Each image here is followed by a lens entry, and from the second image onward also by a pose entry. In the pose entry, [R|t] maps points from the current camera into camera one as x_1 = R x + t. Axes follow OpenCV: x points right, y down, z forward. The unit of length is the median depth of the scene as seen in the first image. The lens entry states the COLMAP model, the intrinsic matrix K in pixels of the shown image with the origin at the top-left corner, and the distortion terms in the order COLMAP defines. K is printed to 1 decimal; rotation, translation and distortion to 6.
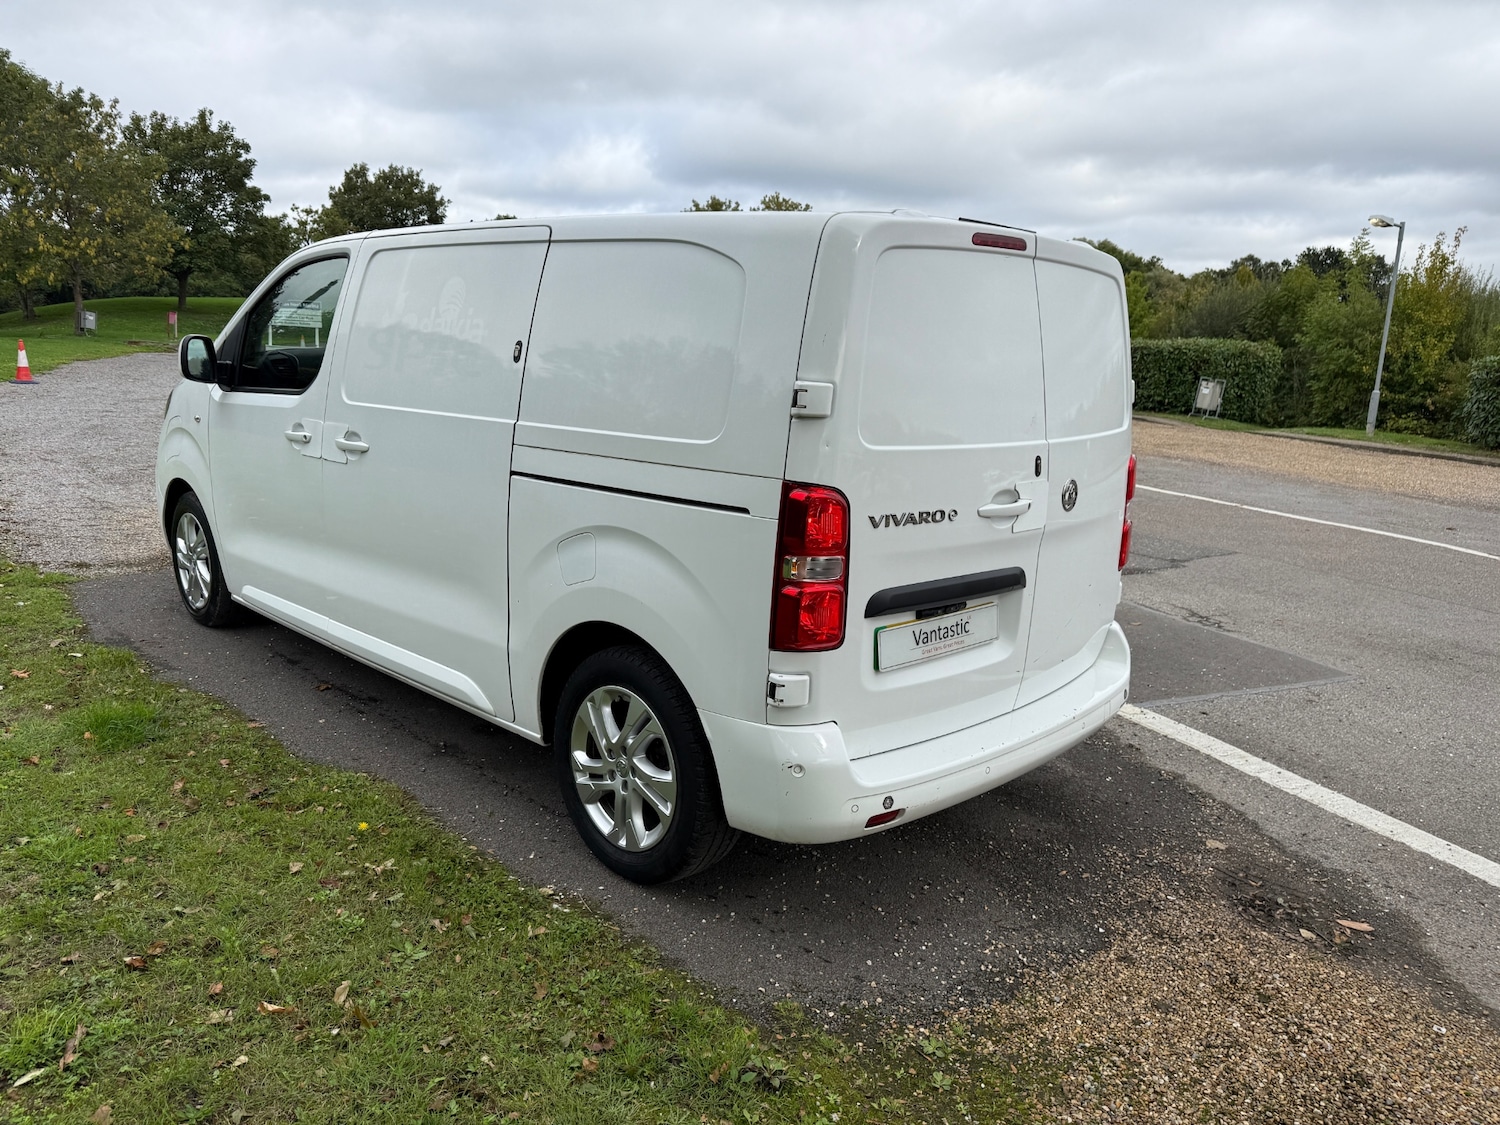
lens RADIAL K [[1061.7, 0, 740.0], [0, 1061.7, 561.5], [0, 0, 1]] dist [0.013026, -0.018610]
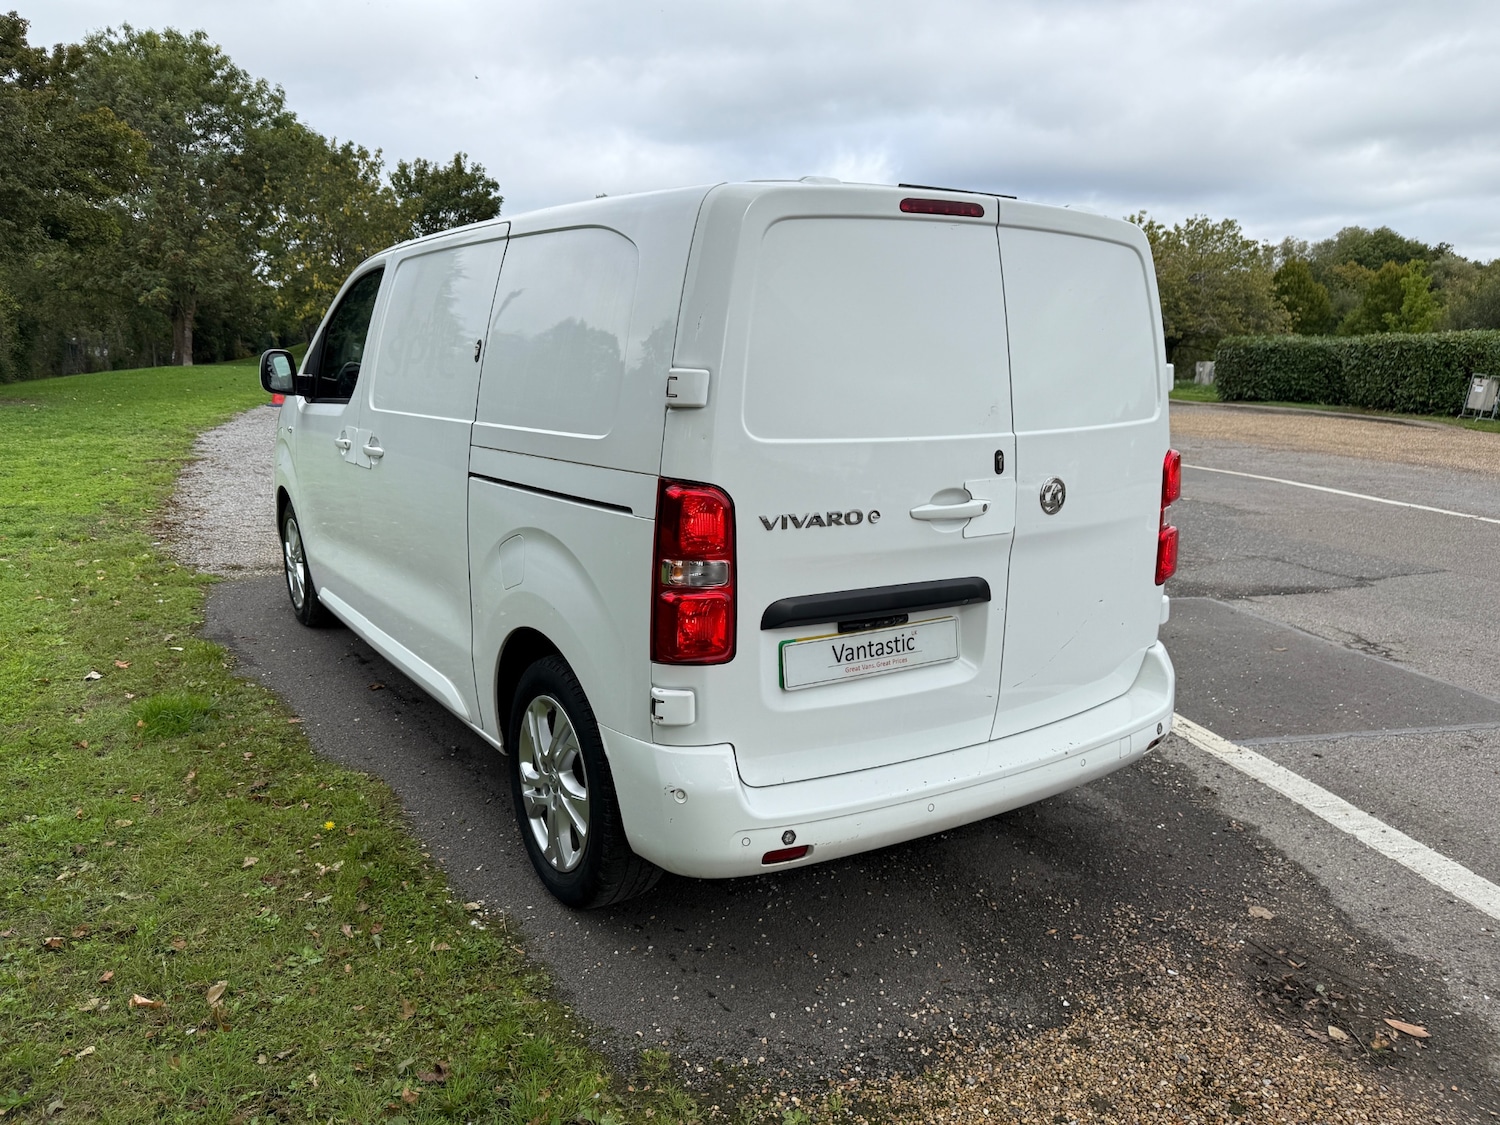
lens RADIAL K [[1061.7, 0, 738.8], [0, 1061.7, 558.1], [0, 0, 1]] dist [0.013026, -0.018610]
pose [[0.976945, 0.010684, -0.213225, 0.234512], [-0.014017, 0.999802, -0.014126, 0.004262], [0.213032, 0.016789, 0.976901, 0.093154]]
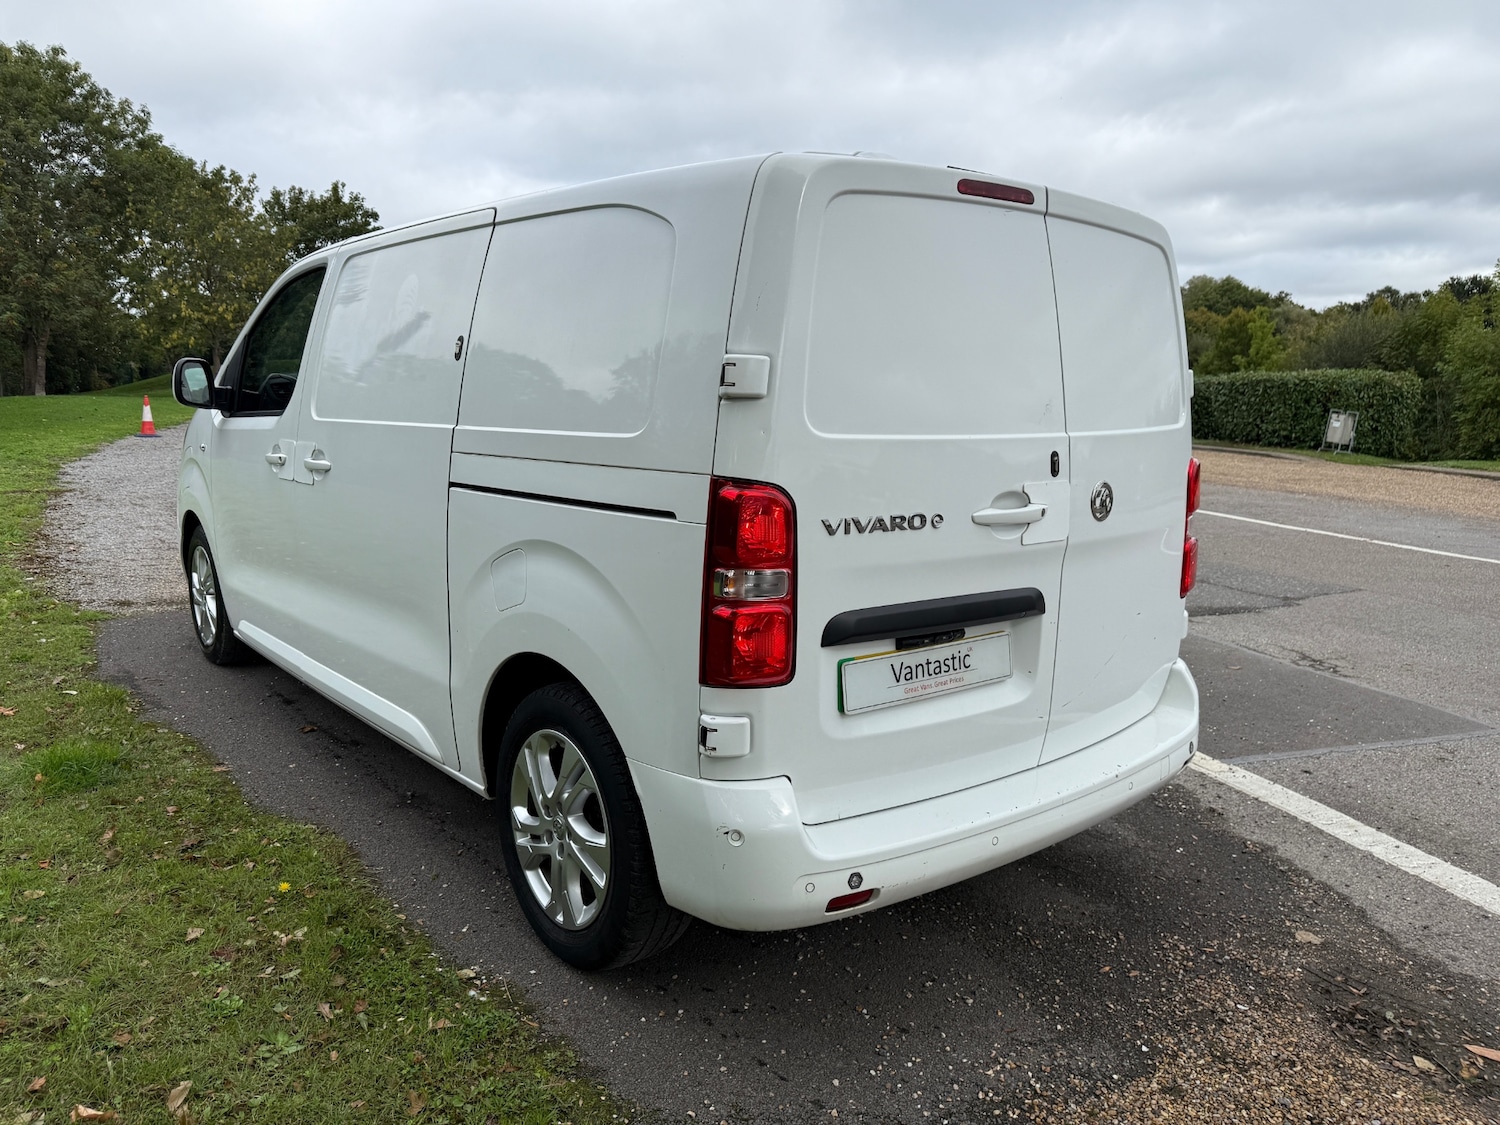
lens RADIAL K [[1061.7, 0, 738.8], [0, 1061.7, 557.2], [0, 0, 1]] dist [0.013026, -0.018610]
pose [[0.994239, -0.006151, -0.107008, 0.114434], [0.000891, 0.998792, -0.049130, 0.019687], [0.107181, 0.048752, 0.993044, 0.151659]]
